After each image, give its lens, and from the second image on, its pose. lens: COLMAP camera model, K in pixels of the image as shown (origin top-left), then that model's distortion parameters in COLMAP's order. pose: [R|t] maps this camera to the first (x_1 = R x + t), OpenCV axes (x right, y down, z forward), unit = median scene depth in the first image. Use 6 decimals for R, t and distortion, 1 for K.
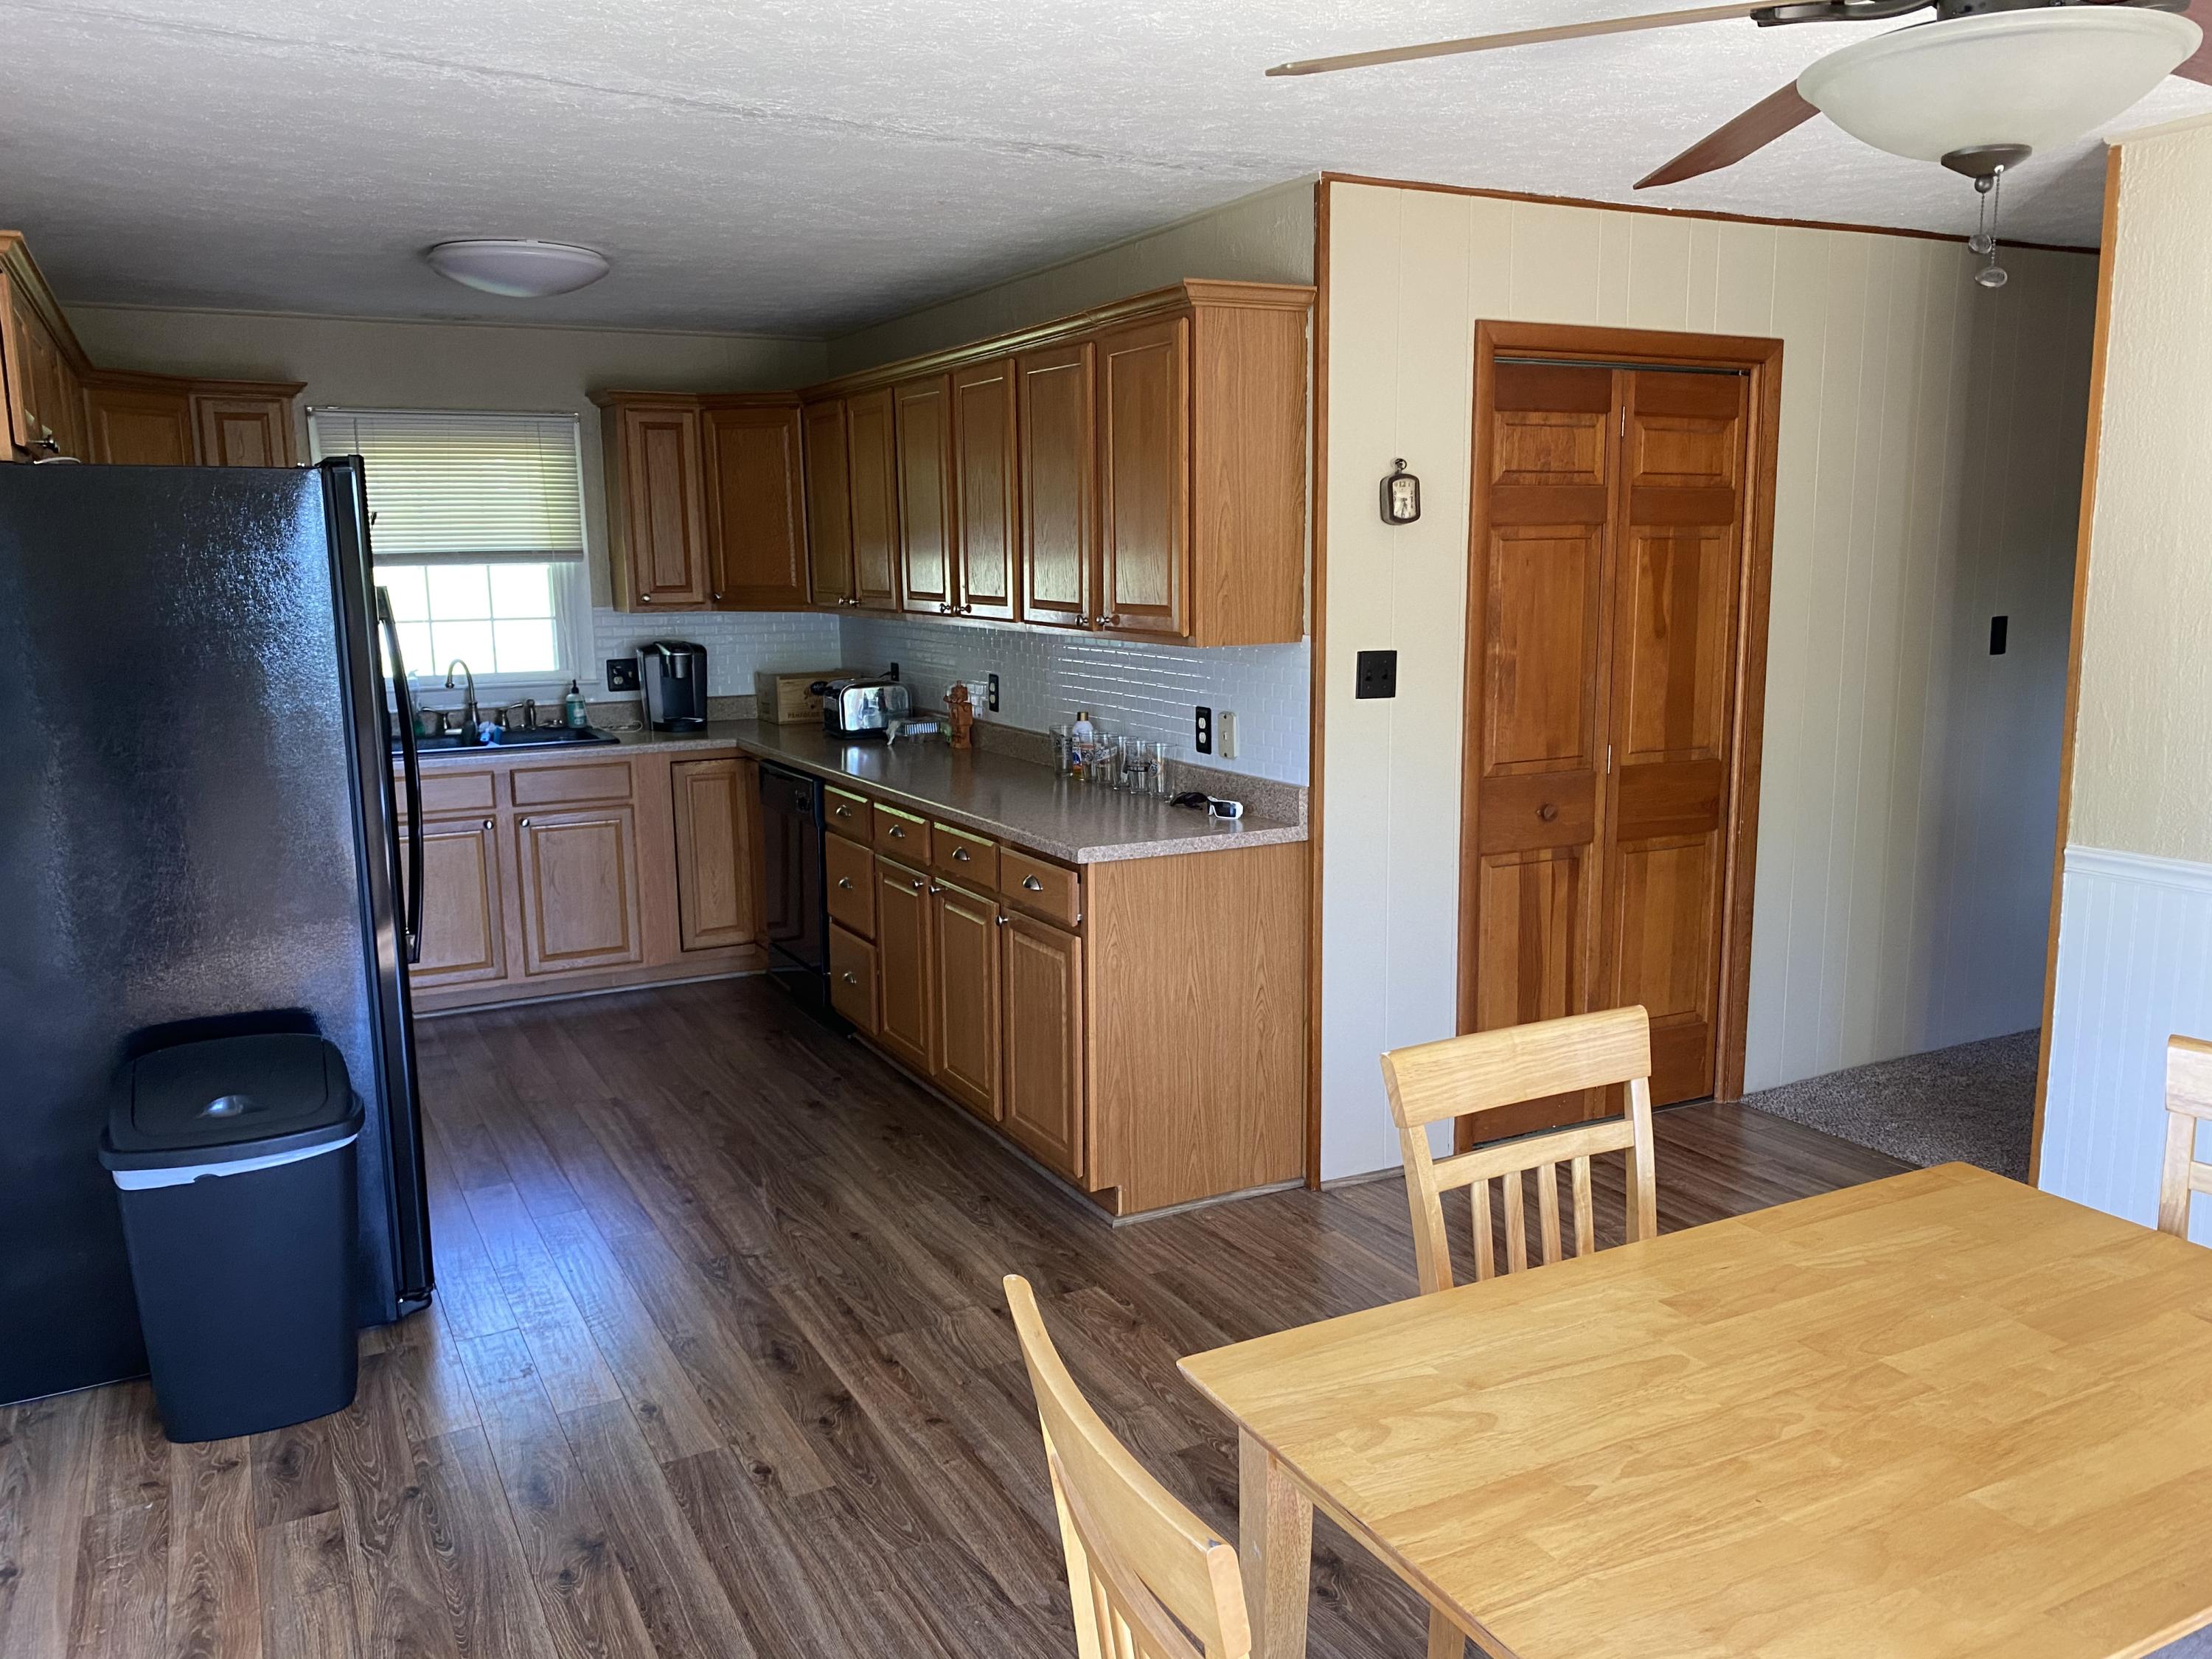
lens RADIAL K [[1689.6, 0, 1093.7], [0, 1689.6, 833.7], [0, 0, 1]] dist [0.023717, -0.036865]
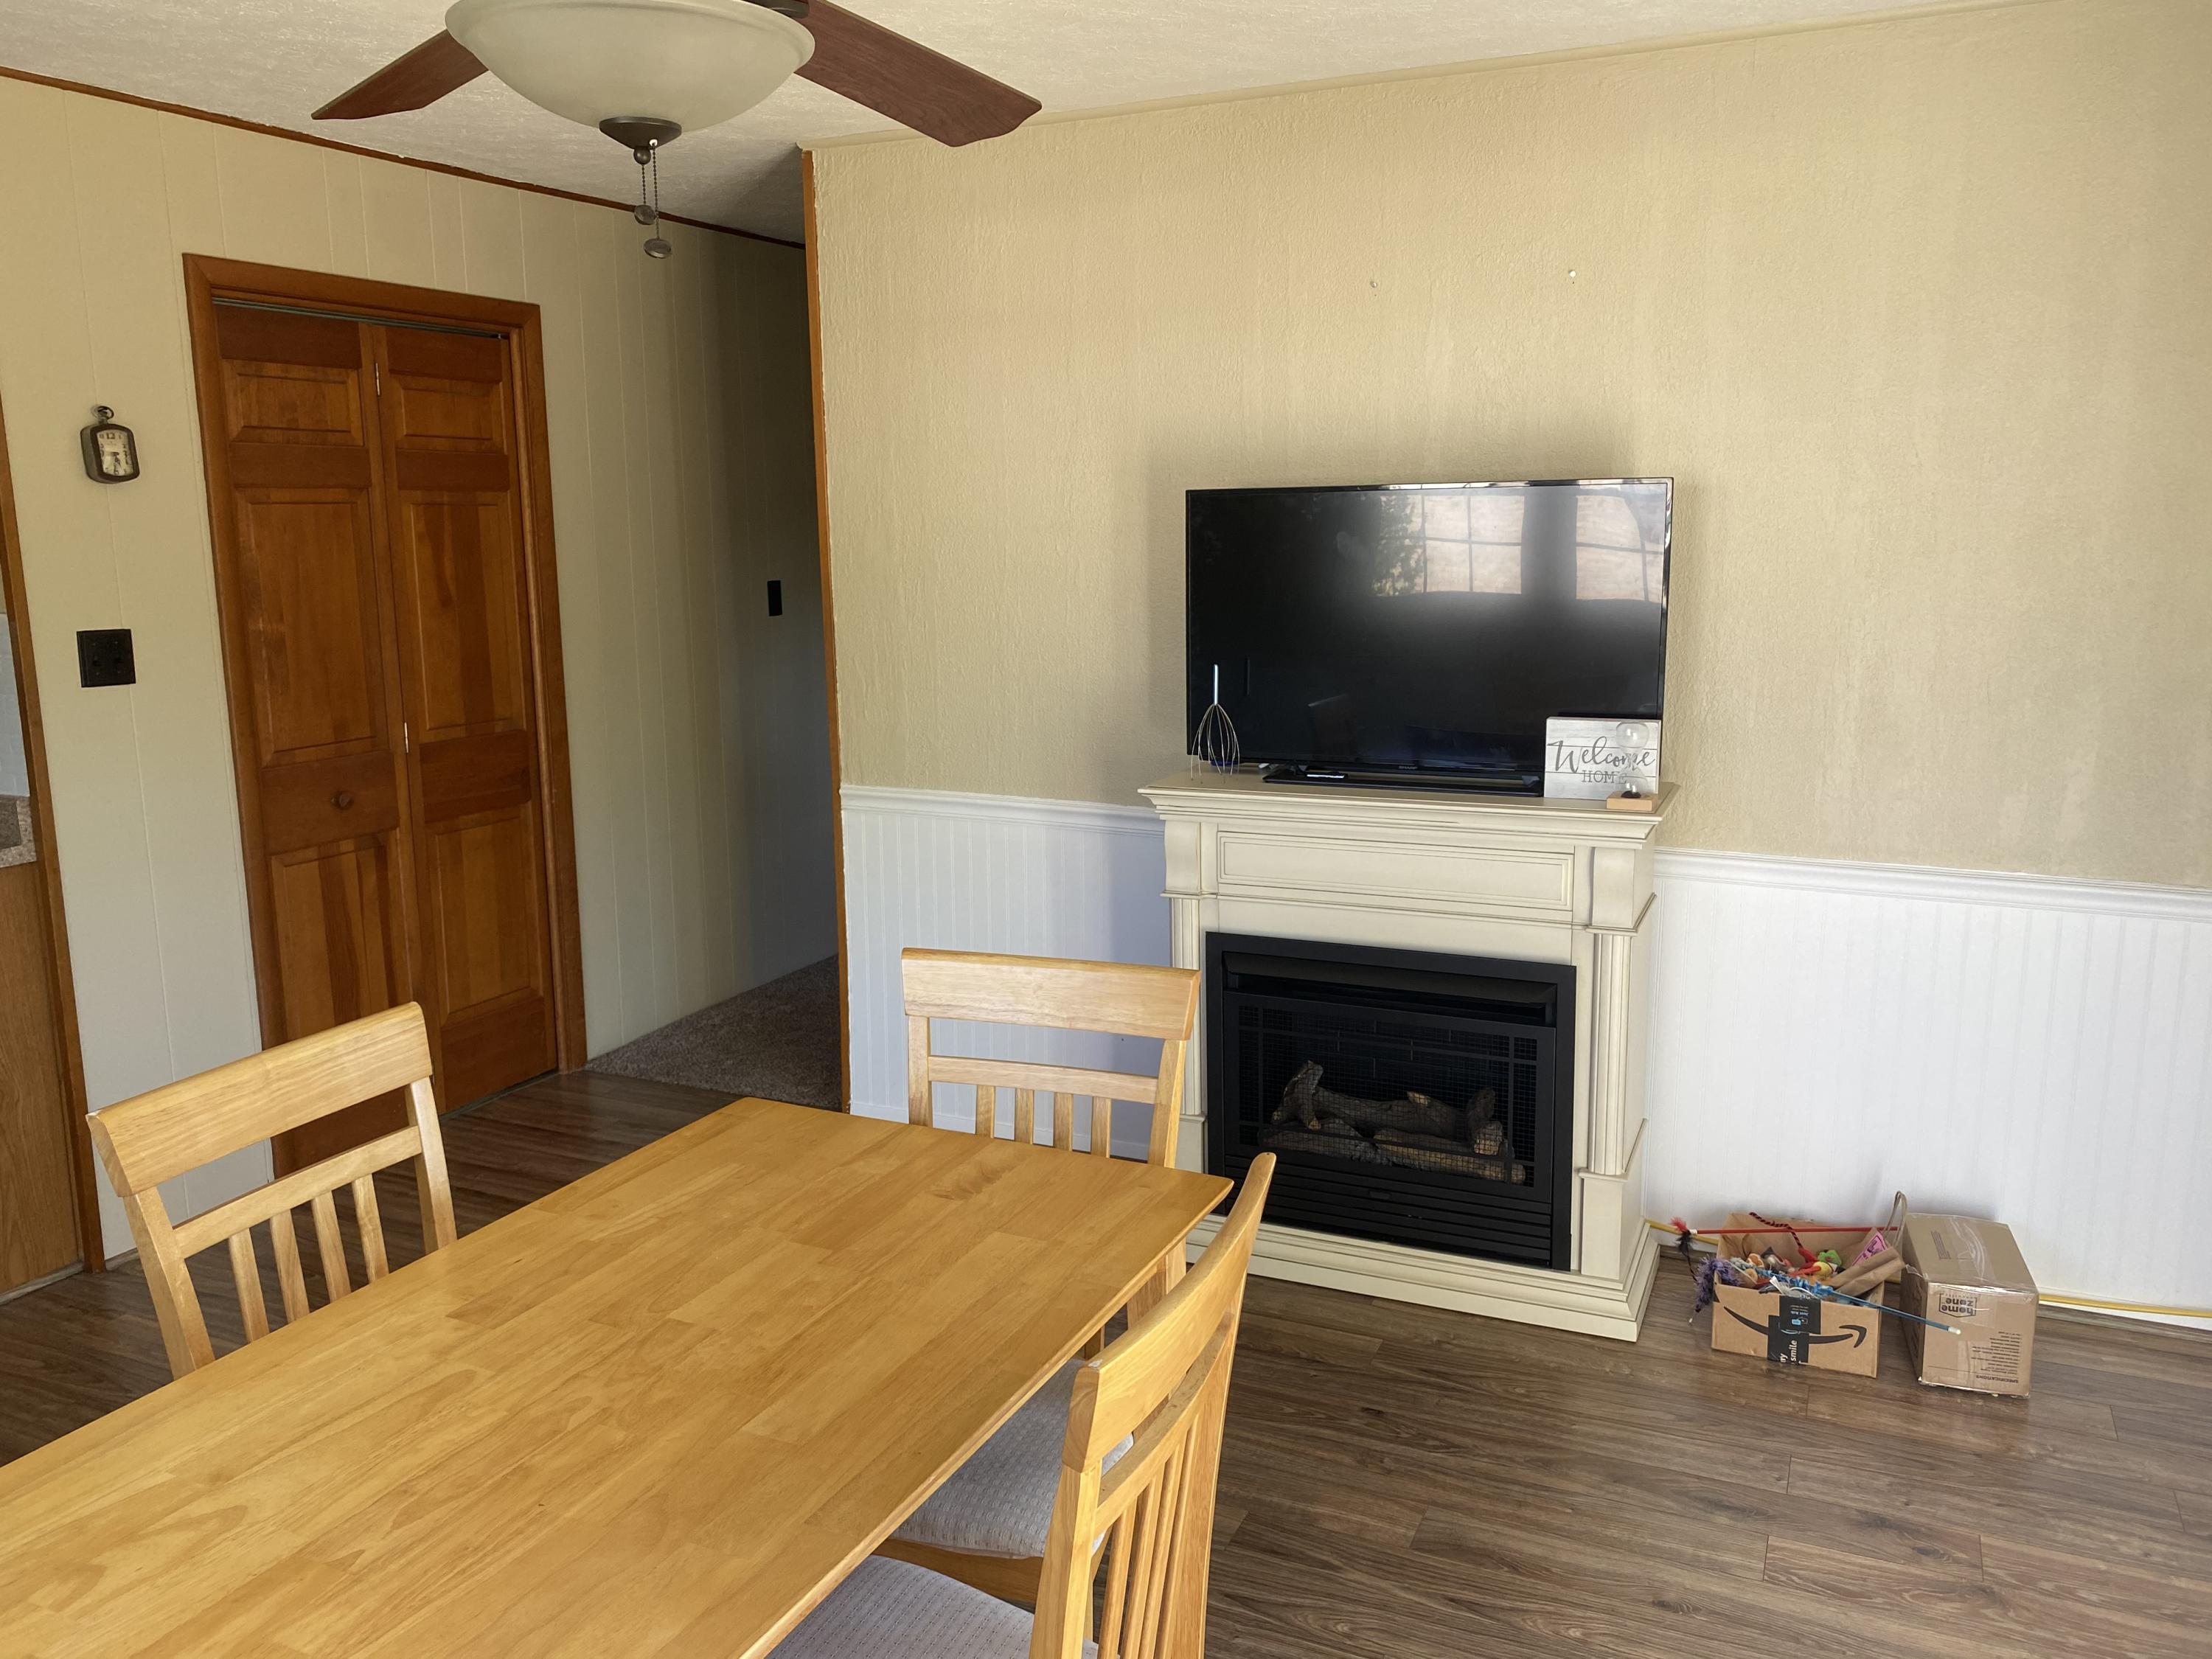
lens RADIAL K [[1689.6, 0, 1120.8], [0, 1689.6, 813.5], [0, 0, 1]] dist [0.023717, -0.036865]
pose [[0.786329, -0.100359, 0.609602, 0.045725], [0.096722, 0.994548, 0.038971, -0.000290], [-0.610190, 0.028318, 0.791749, 0.013307]]
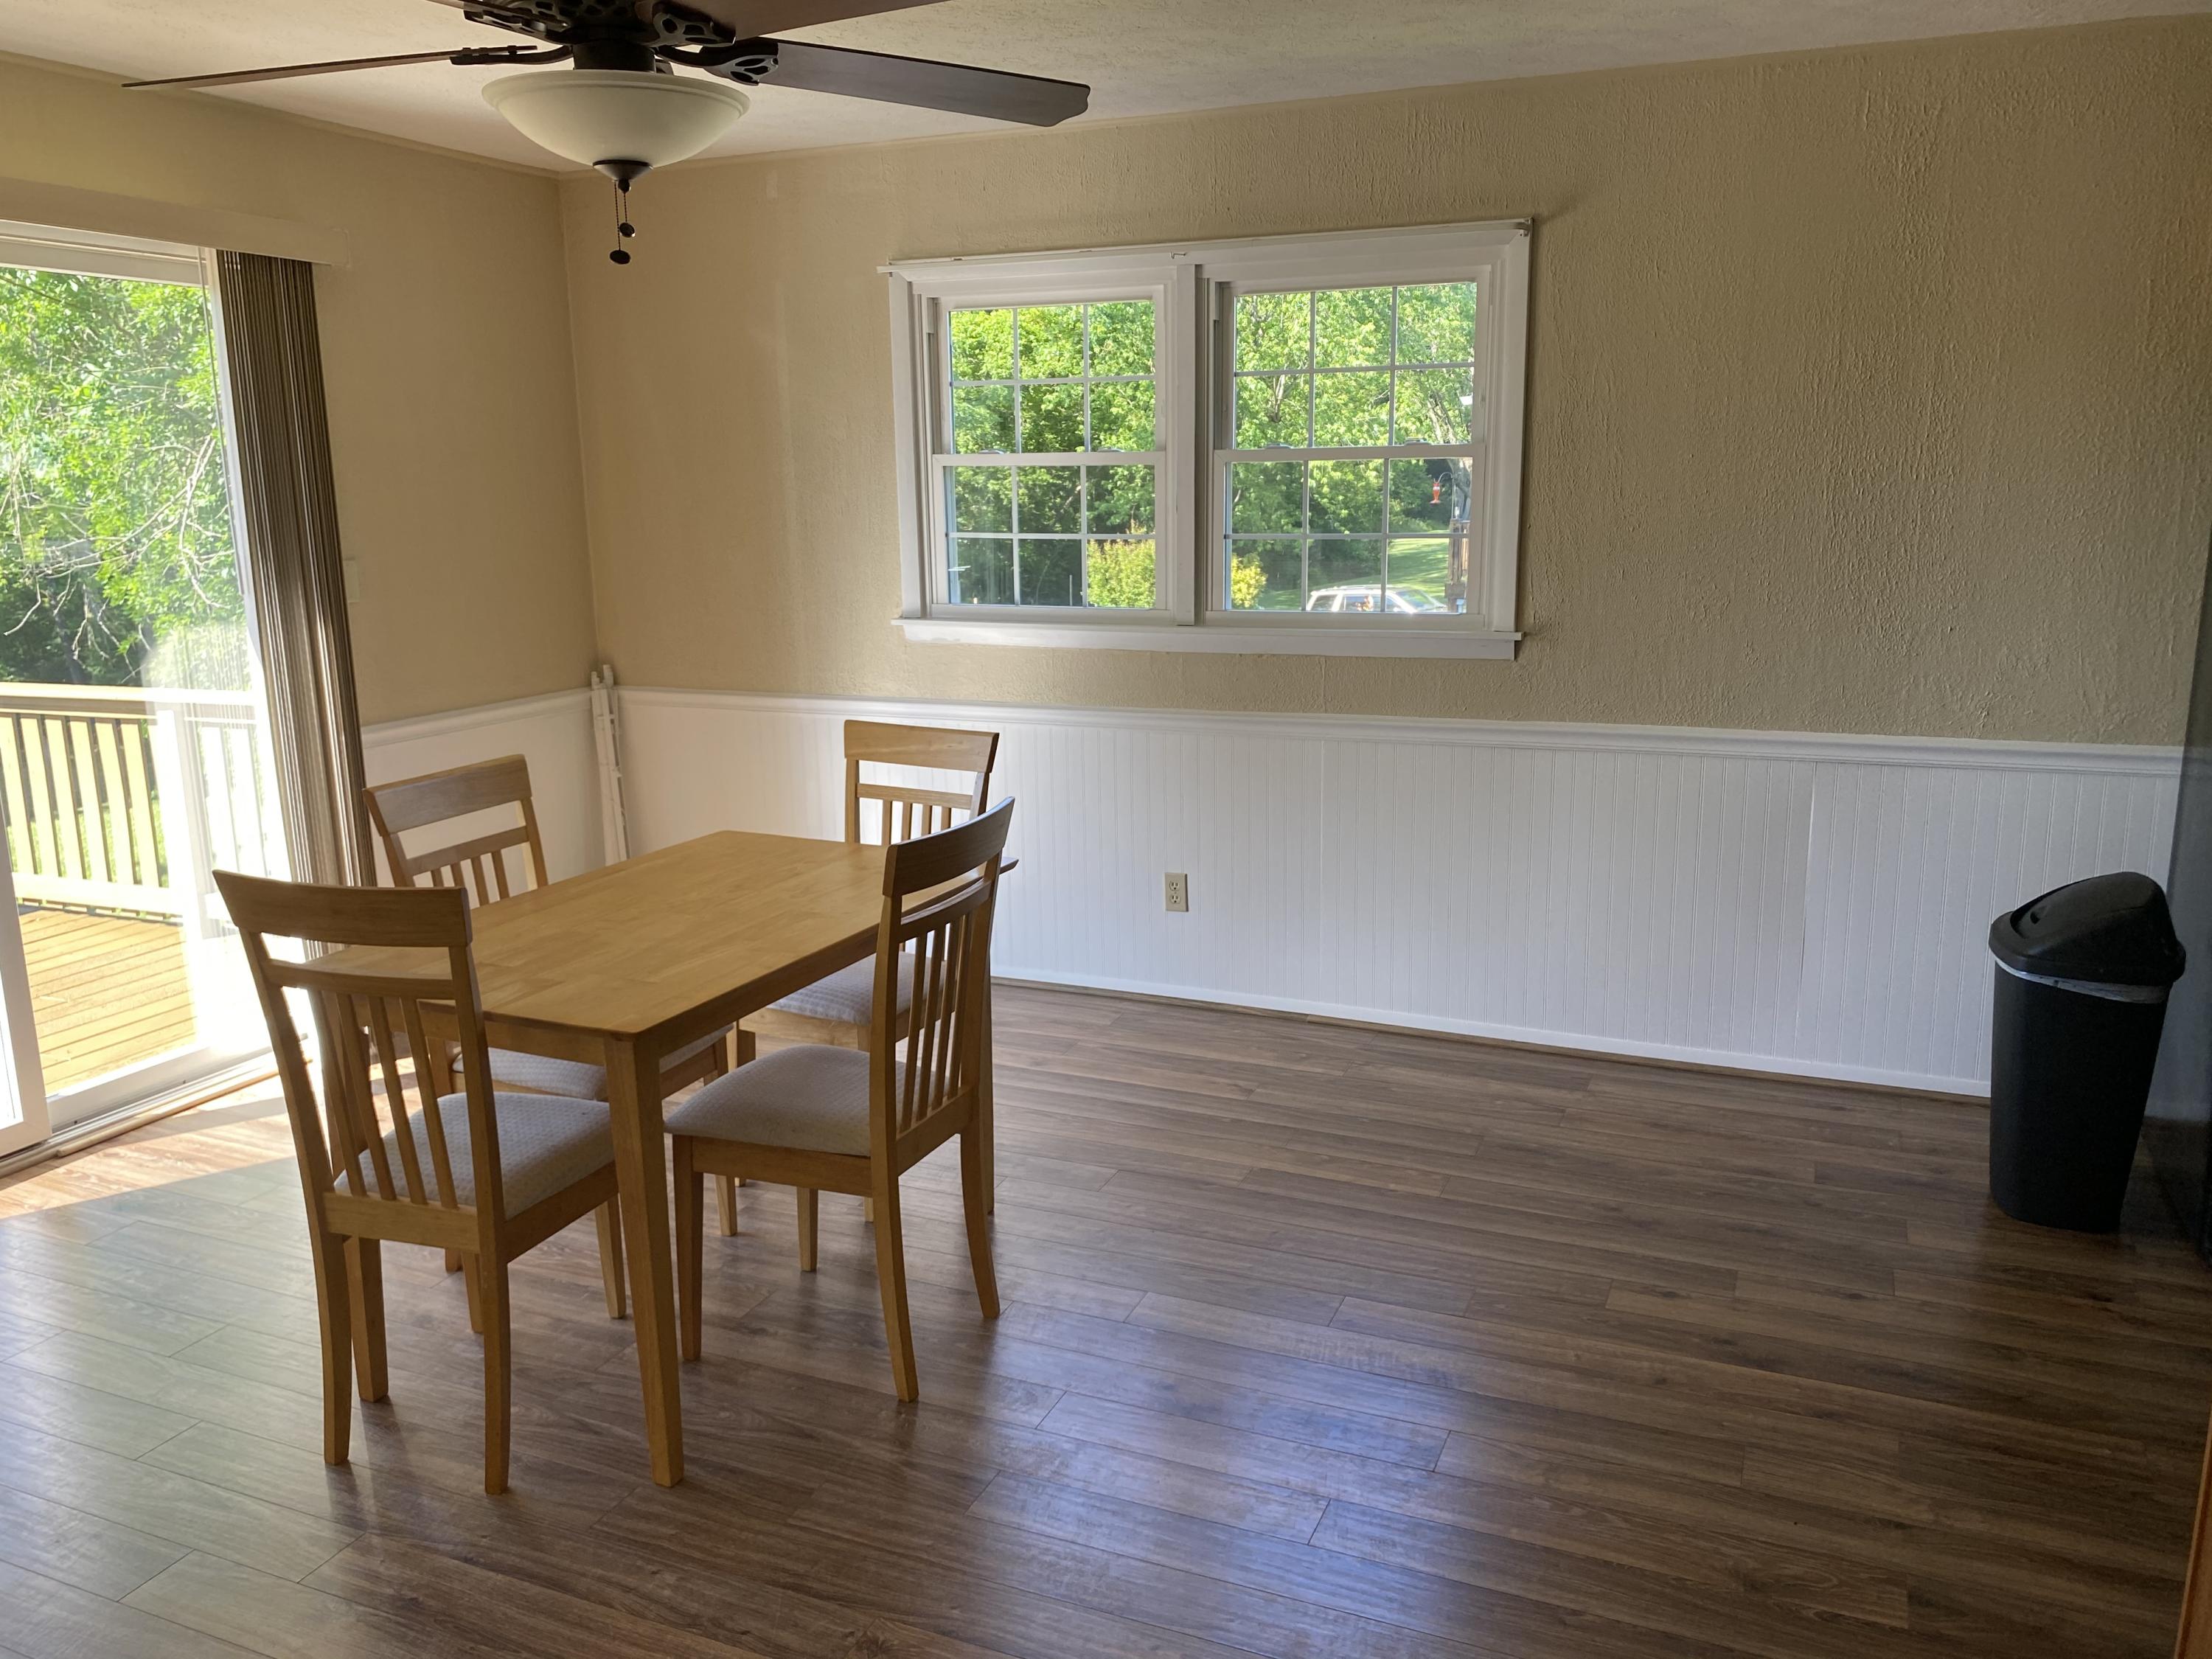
lens RADIAL K [[1689.6, 0, 1103.0], [0, 1689.6, 827.9], [0, 0, 1]] dist [0.023717, -0.036865]
pose [[-0.770532, 0.155203, -0.618217, 0.613059], [-0.079411, 0.938971, 0.334705, -0.204598], [0.632435, 0.306994, -0.711183, 1.263608]]
